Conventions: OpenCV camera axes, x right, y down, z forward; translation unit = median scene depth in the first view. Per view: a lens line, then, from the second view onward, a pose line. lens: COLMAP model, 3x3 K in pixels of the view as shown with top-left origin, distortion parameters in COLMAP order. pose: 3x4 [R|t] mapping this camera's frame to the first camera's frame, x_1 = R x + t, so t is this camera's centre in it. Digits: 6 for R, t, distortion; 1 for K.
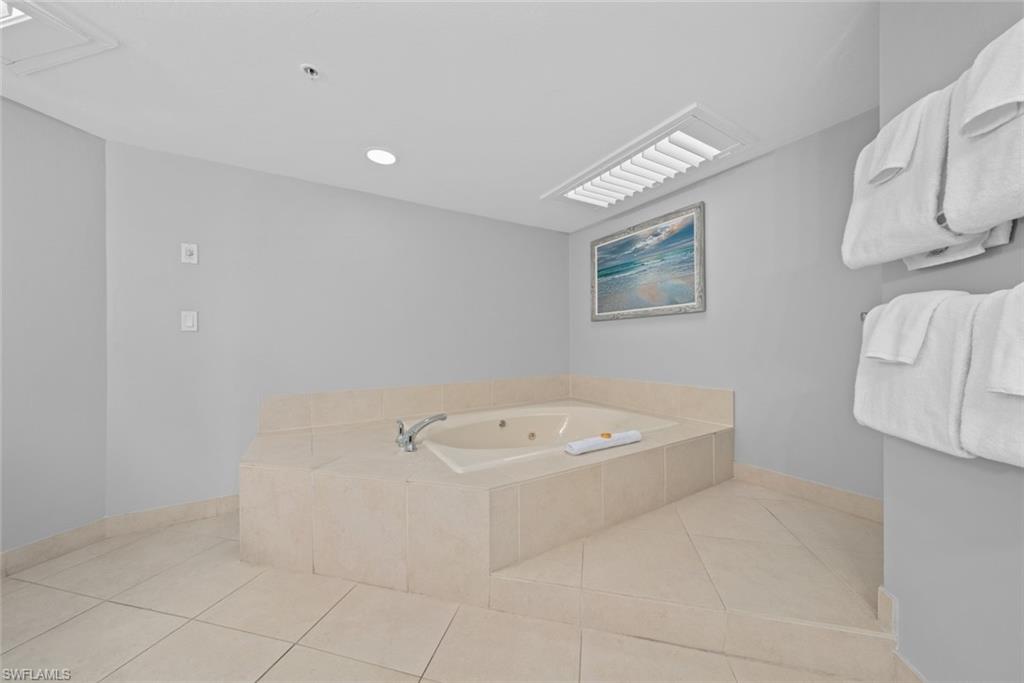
lens RADIAL K [[345.8, 0, 512.0], [0, 345.8, 341.5], [0, 0, 1]] dist [-0.000250, -0.000042]
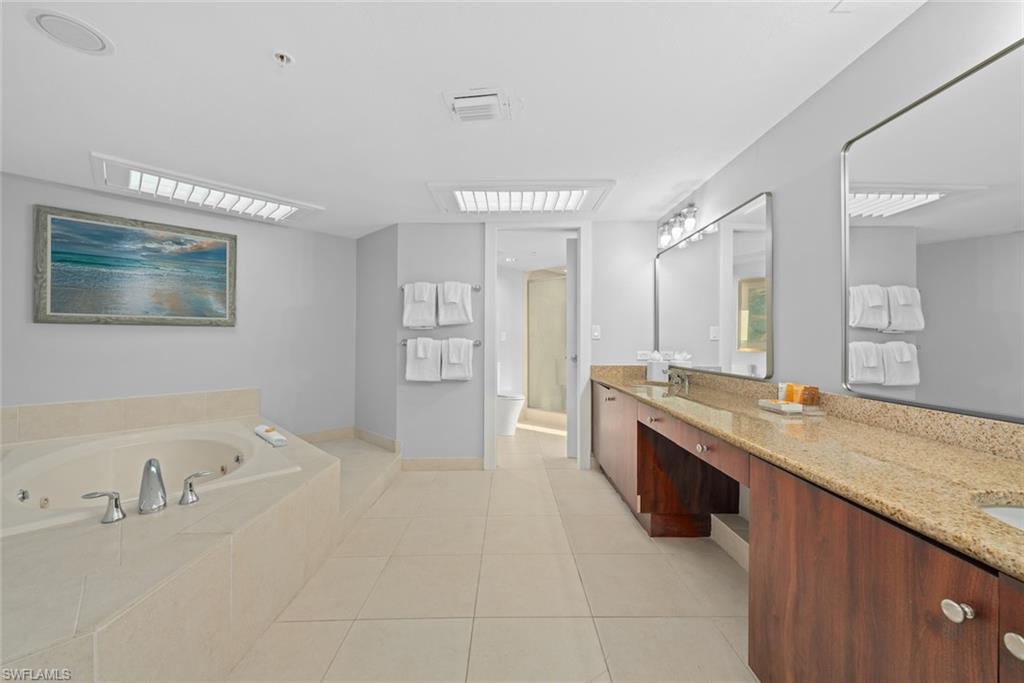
lens RADIAL K [[409.6, 0, 512.0], [0, 409.6, 341.5], [0, 0, 1]] dist [0.007944, -0.000198]
pose [[-0.239732, 0.002029, 0.970837, -0.942907], [-0.005164, 0.999981, -0.003365, -0.029001], [-0.970825, -0.005820, -0.239717, 0.354094]]
